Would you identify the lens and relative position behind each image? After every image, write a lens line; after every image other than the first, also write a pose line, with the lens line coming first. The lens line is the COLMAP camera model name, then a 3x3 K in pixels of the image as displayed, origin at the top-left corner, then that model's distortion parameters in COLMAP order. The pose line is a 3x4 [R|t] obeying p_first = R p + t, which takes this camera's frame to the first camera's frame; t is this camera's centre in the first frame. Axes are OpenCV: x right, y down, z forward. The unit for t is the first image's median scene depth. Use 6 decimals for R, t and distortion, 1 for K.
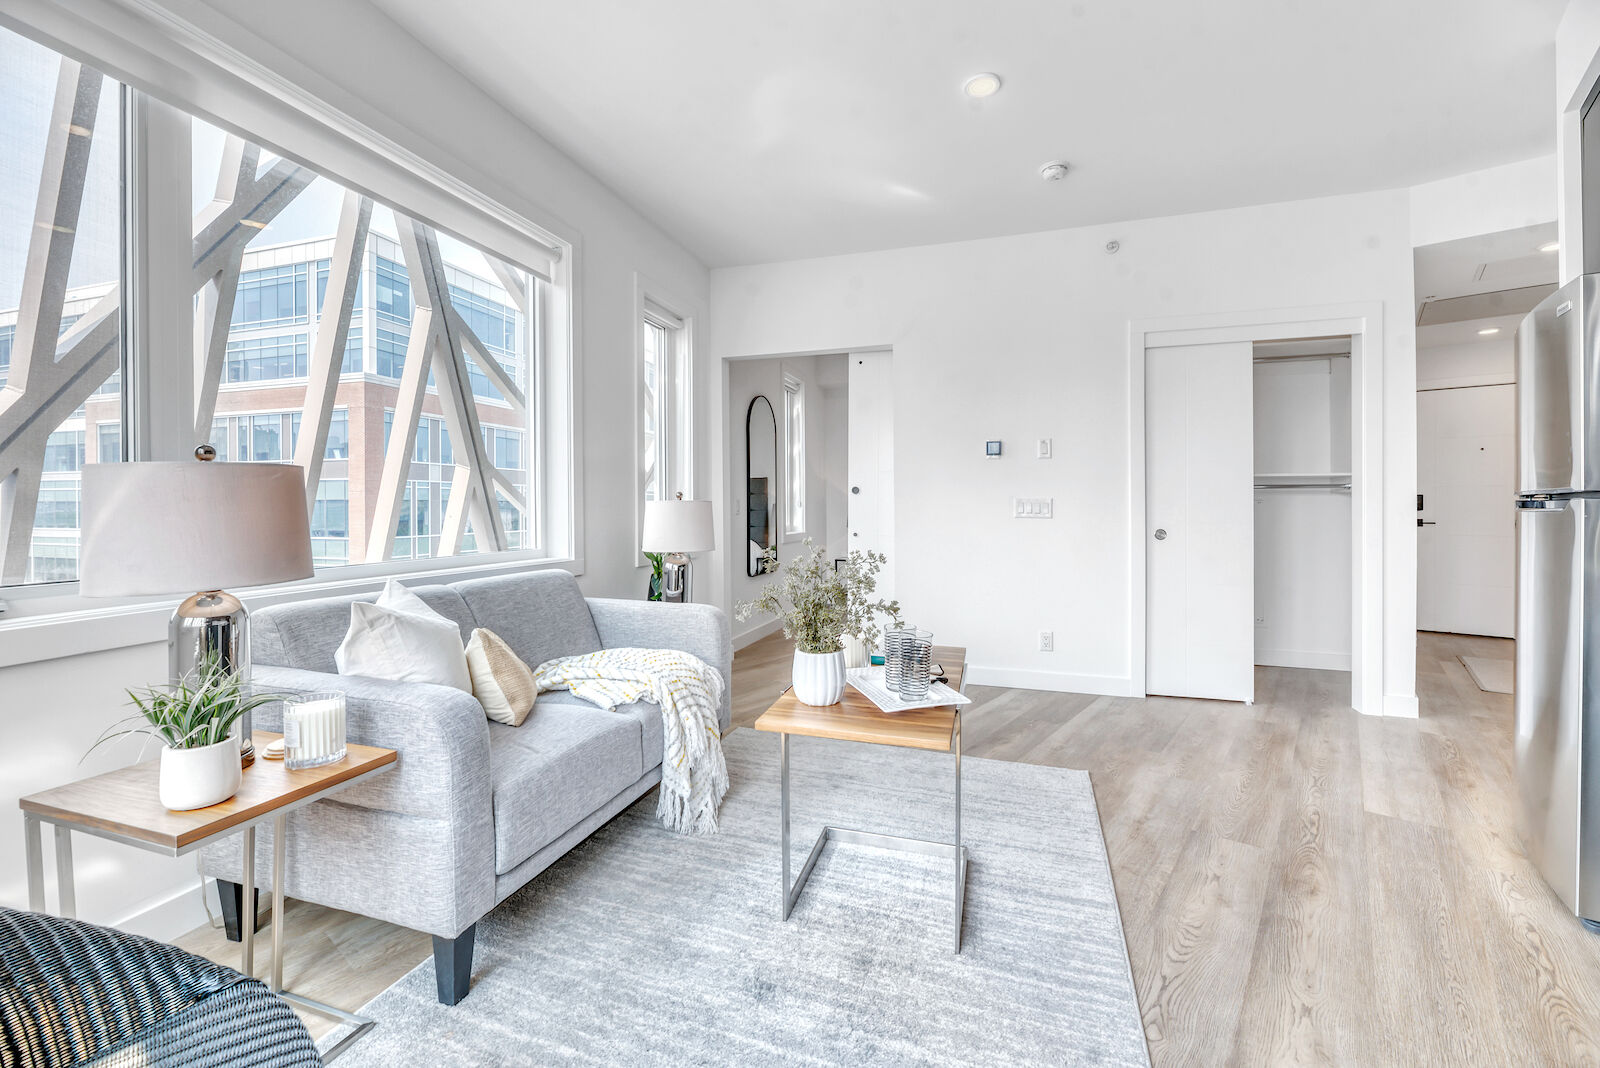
lens RADIAL K [[650.3, 0, 802.7], [0, 650.3, 509.7], [0, 0, 1]] dist [-0.006679, -0.000630]
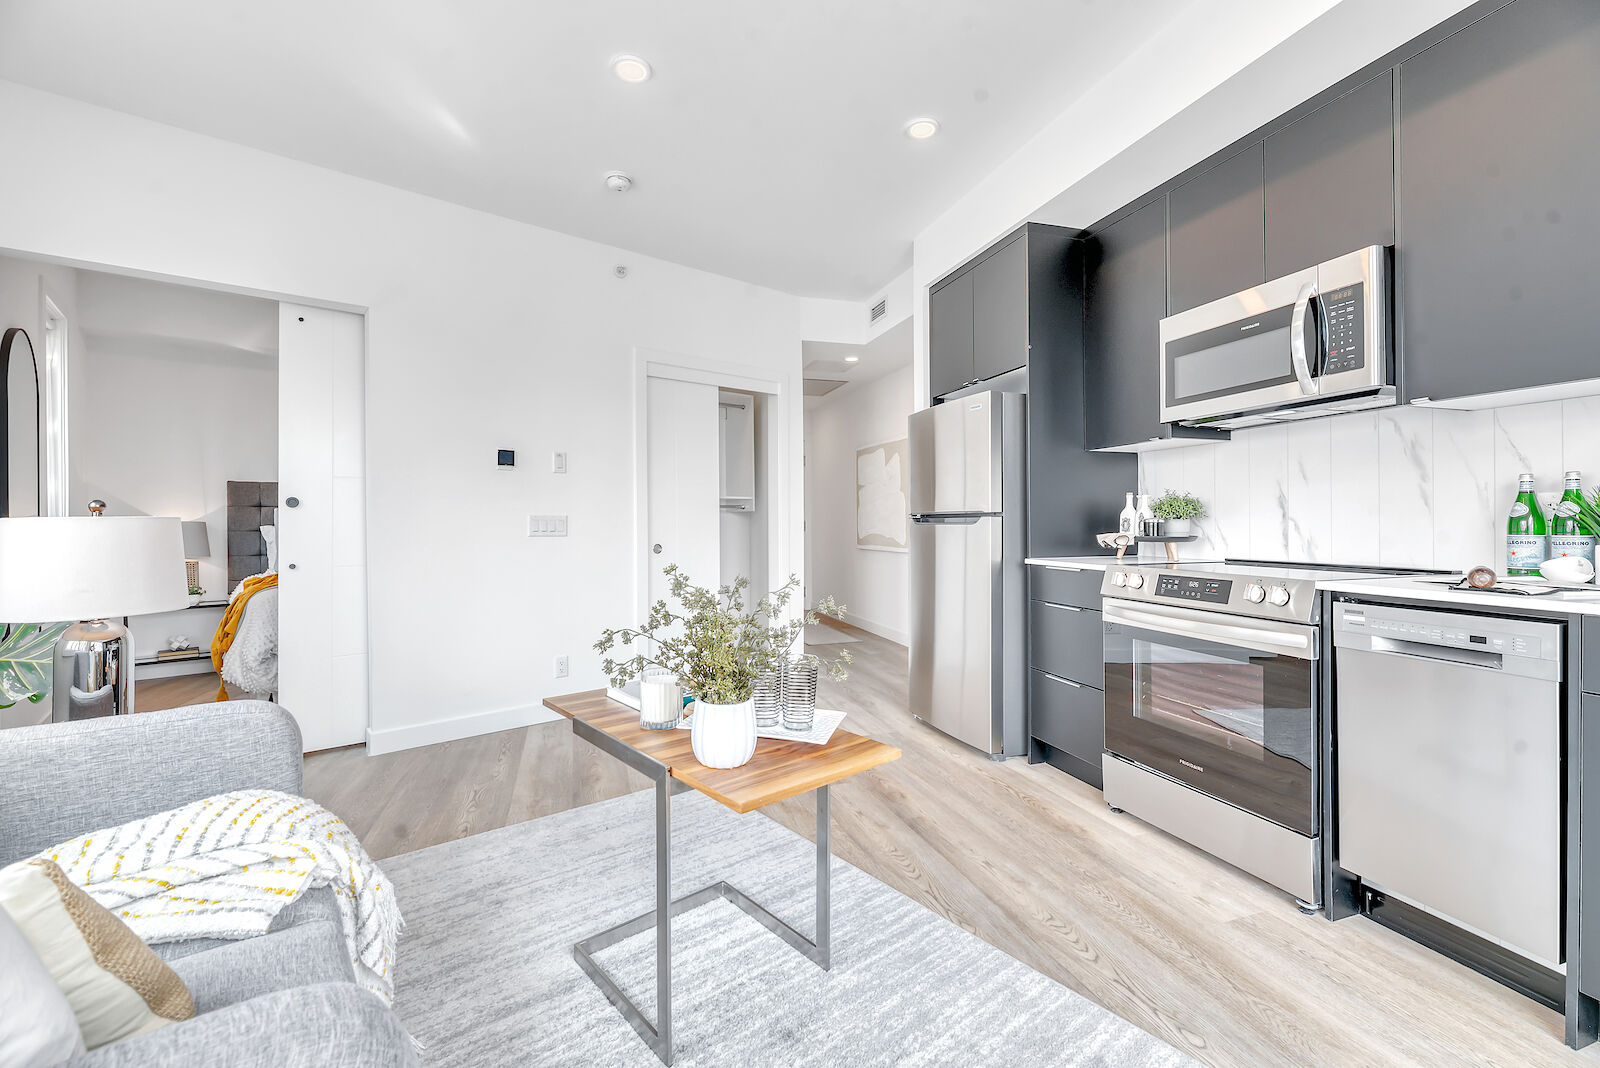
lens RADIAL K [[665.4, 0, 799.6], [0, 665.4, 523.4], [0, 0, 1]] dist [-0.002870, -0.002420]
pose [[0.537783, -0.004984, 0.843069, -0.302032], [0.010203, 0.999948, -0.000597, -0.001985], [-0.843022, 0.008923, 0.537806, 0.223517]]
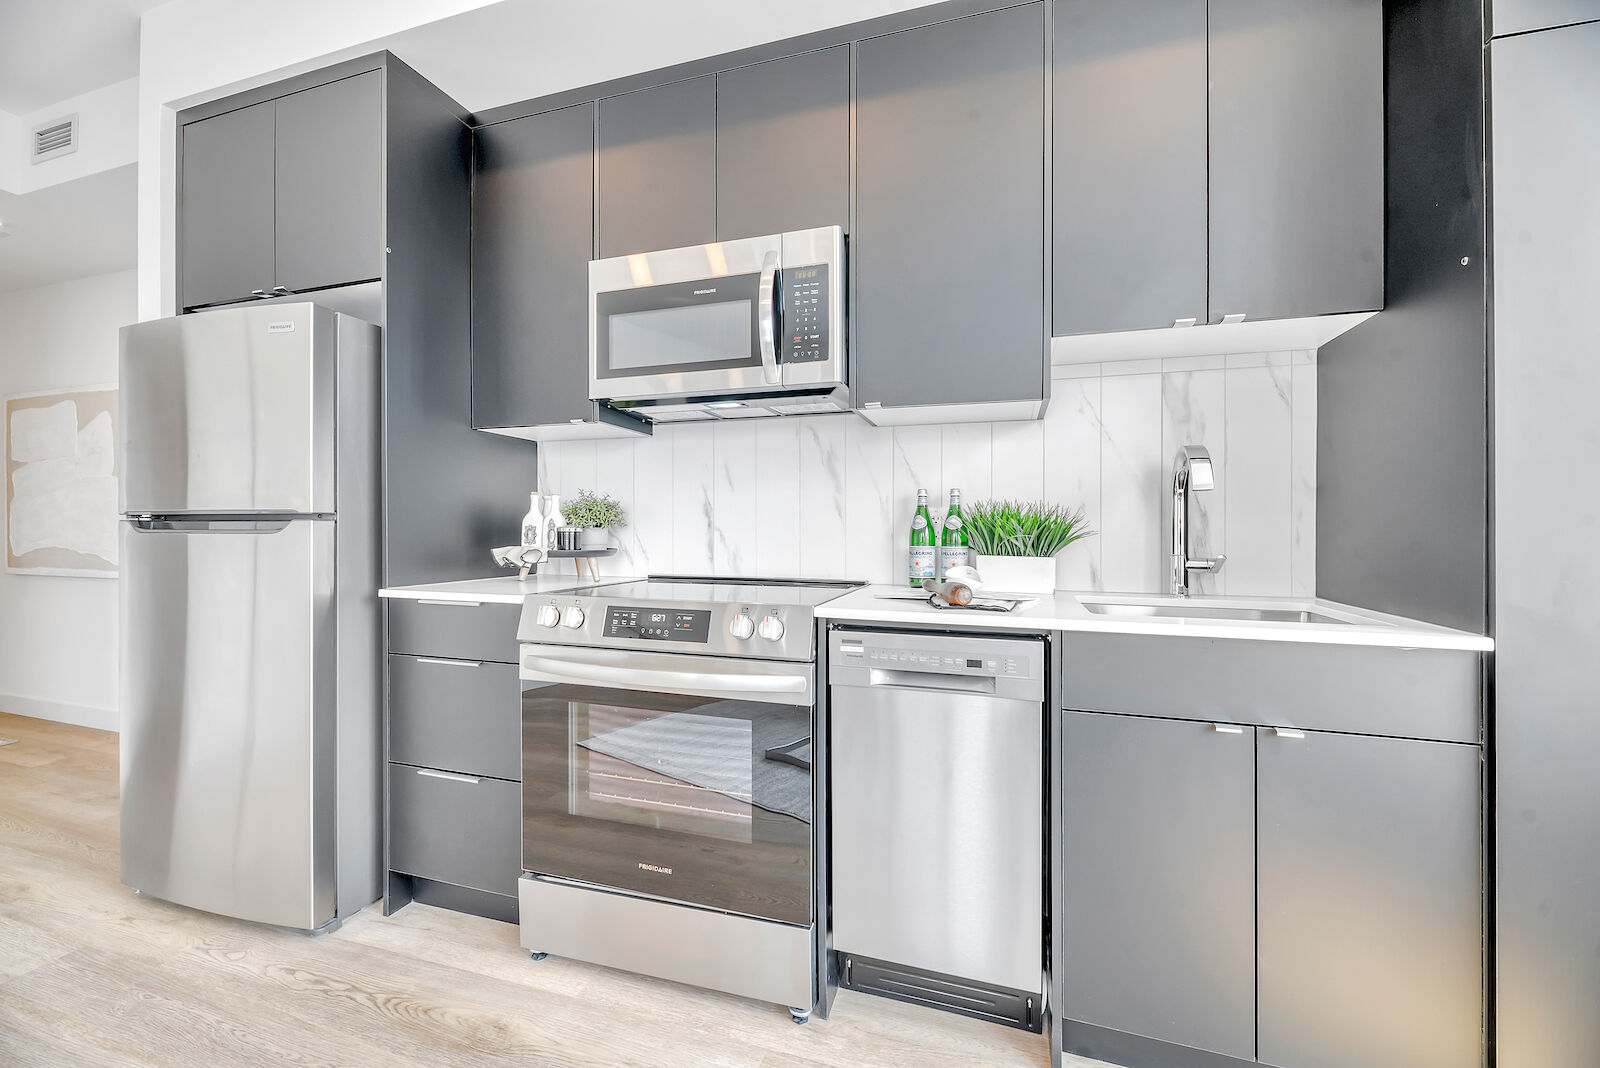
lens RADIAL K [[665.4, 0, 798.9], [0, 665.4, 531.7], [0, 0, 1]] dist [-0.002870, -0.002420]
pose [[-0.369525, -0.007147, 0.929193, -0.026766], [0.000210, 0.999970, 0.007775, -0.004032], [-0.929221, 0.003068, -0.369512, 0.328880]]
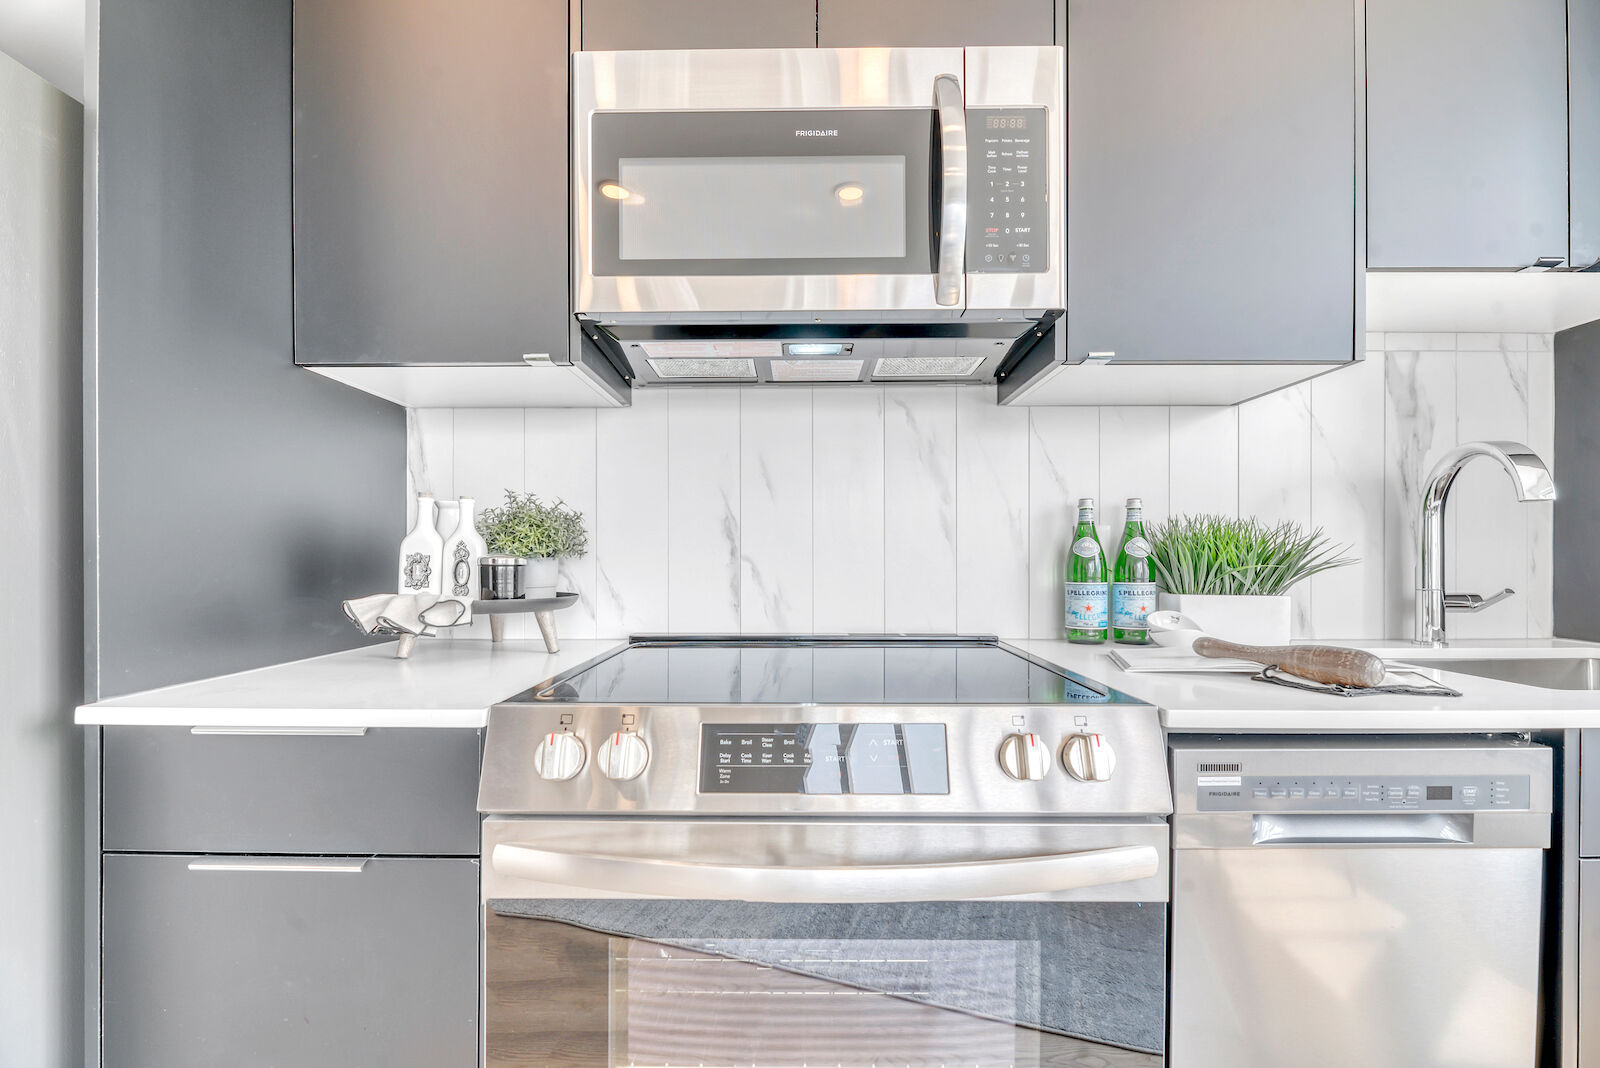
lens RADIAL K [[665.4, 0, 797.9], [0, 665.4, 559.1], [0, 0, 1]] dist [-0.002870, -0.002420]
pose [[-0.628380, -0.003122, 0.777901, 0.275916], [0.003992, 0.999966, 0.007238, -0.004143], [-0.777897, 0.007654, -0.628346, 0.396831]]
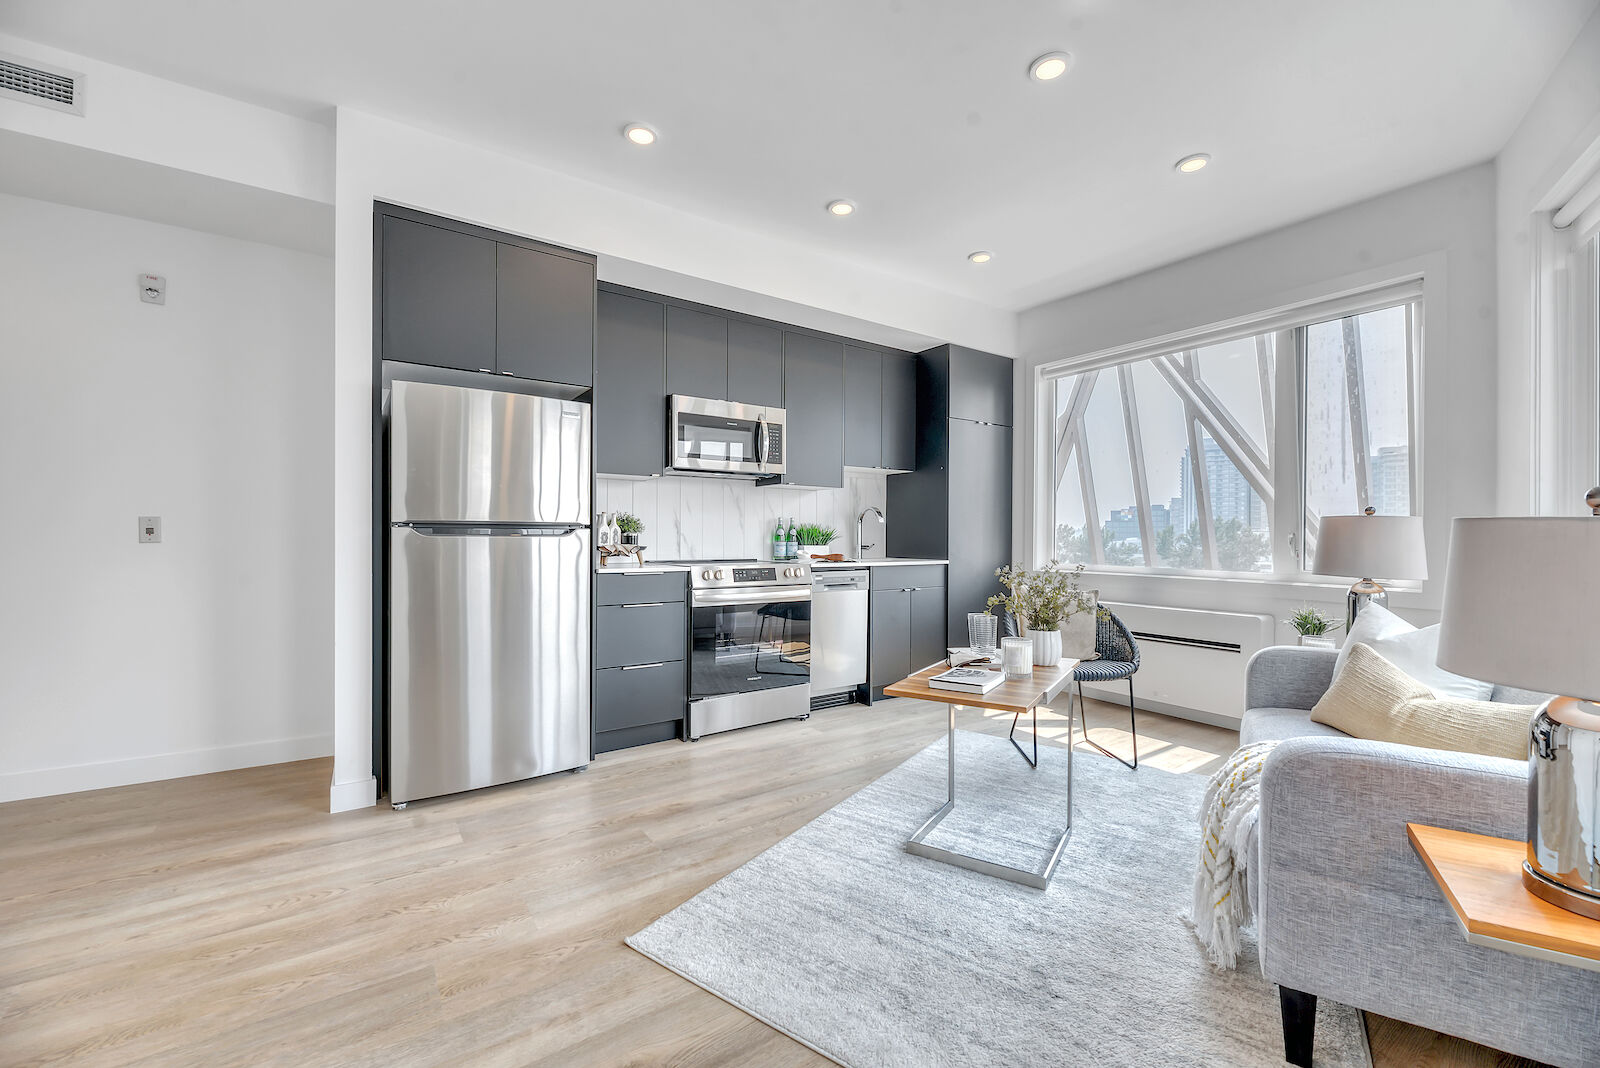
lens RADIAL K [[650.3, 0, 799.3], [0, 650.3, 535.2], [0, 0, 1]] dist [-0.006679, -0.000630]
pose [[-0.960426, -0.003353, 0.278516, 0.074465], [-0.003230, 0.999994, 0.000901, -0.001794], [-0.278517, -0.000034, -0.960431, 1.262607]]
